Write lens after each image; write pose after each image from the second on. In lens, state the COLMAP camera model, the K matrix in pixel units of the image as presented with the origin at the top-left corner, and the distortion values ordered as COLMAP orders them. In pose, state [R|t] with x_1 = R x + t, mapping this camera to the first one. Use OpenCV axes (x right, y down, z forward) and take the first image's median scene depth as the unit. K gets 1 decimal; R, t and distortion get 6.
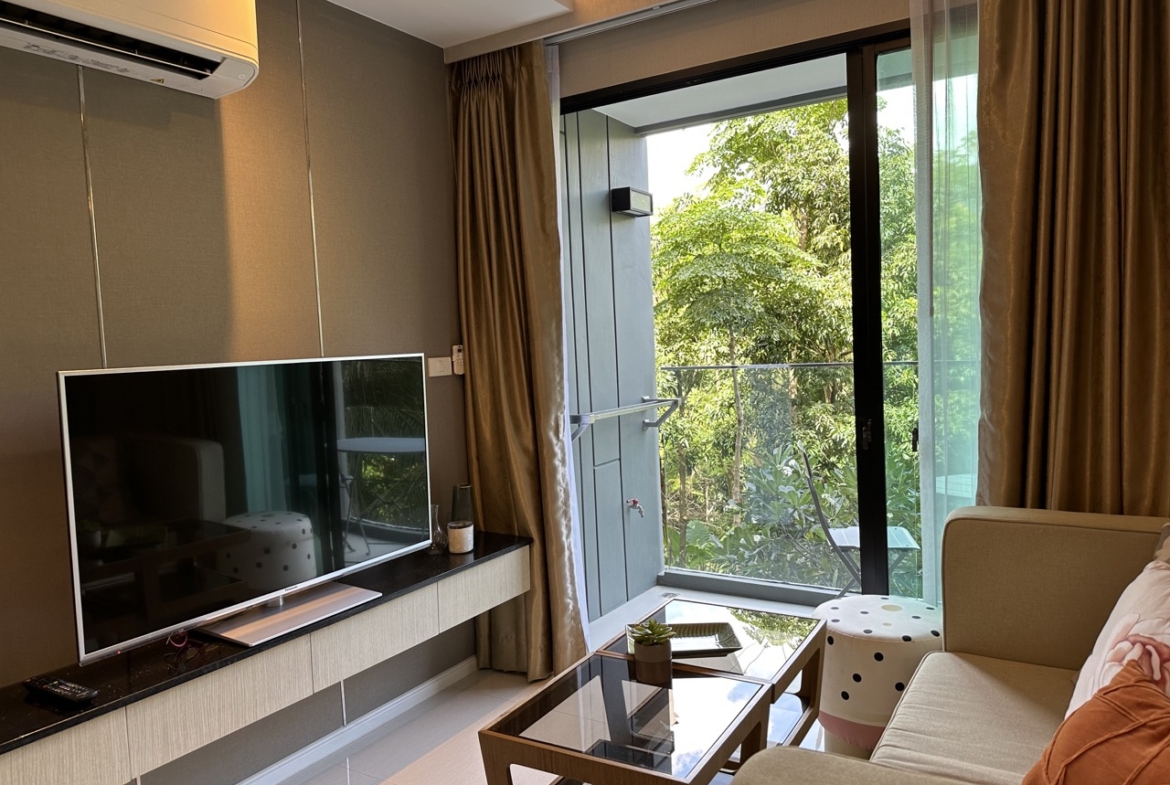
lens RADIAL K [[818.3, 0, 585.4], [0, 818.3, 395.1], [0, 0, 1]] dist [0.115498, -0.178031]
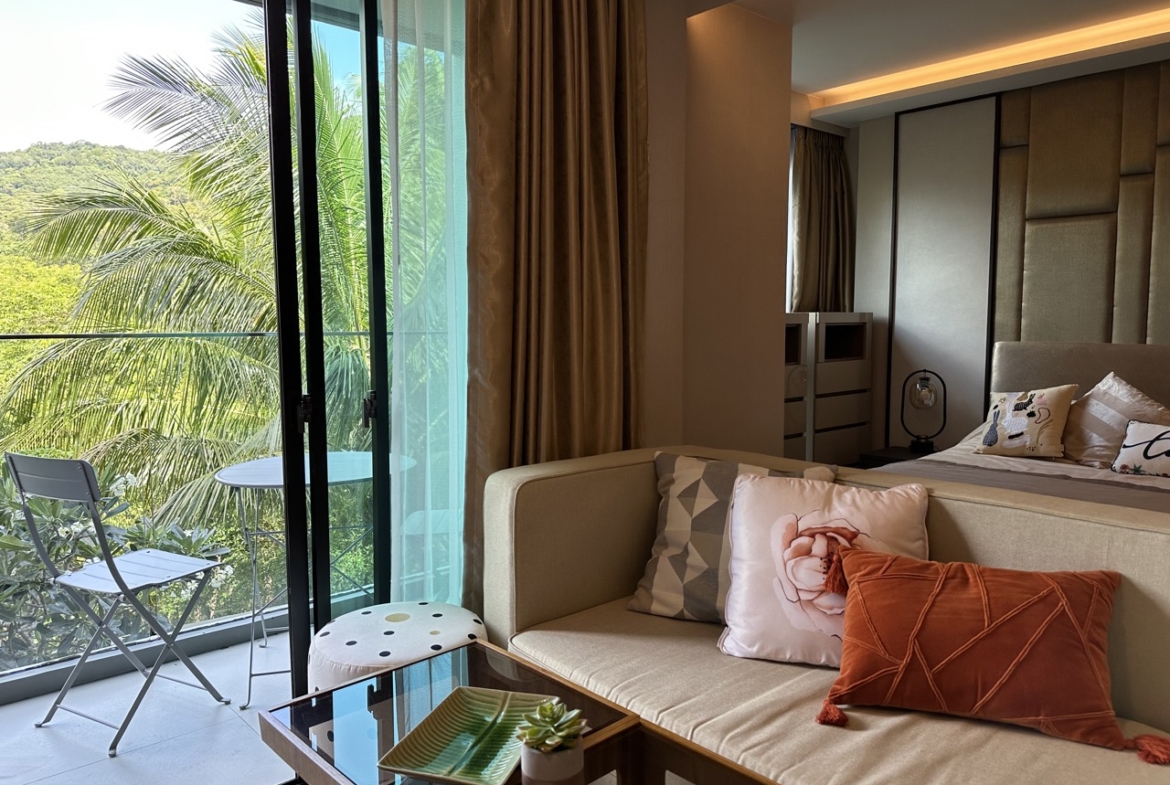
lens RADIAL K [[824.1, 0, 590.7], [0, 824.1, 388.6], [0, 0, 1]] dist [0.062982, -0.077316]
pose [[0.278726, -0.034537, 0.959749, -0.065265], [0.048790, 0.998572, 0.021765, 0.004437], [-0.959130, 0.040760, 0.280013, 0.105608]]
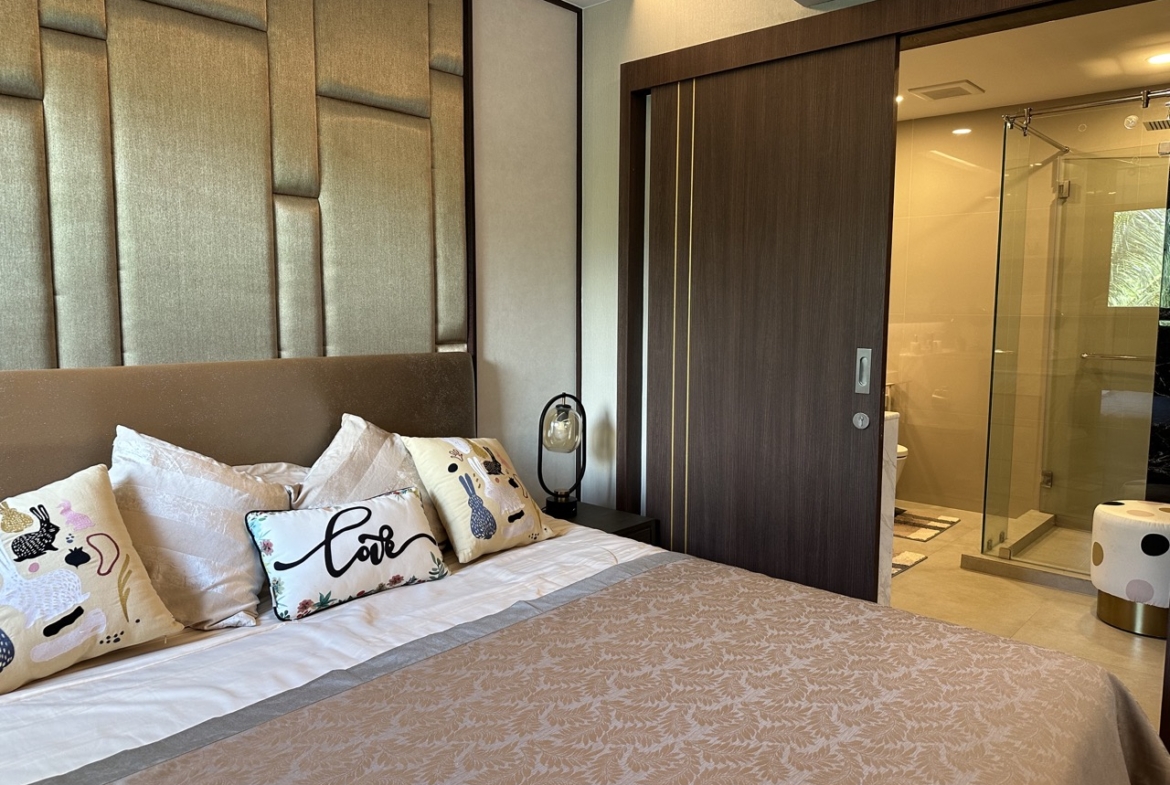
lens RADIAL K [[804.1, 0, 585.0], [0, 804.1, 392.5], [0, 0, 1]] dist [0.062447, -0.106041]
pose [[-0.981249, 0.022260, 0.191457, 0.169709], [0.053174, 0.986024, 0.157887, -0.010722], [-0.185266, 0.165107, -0.968719, 0.135226]]
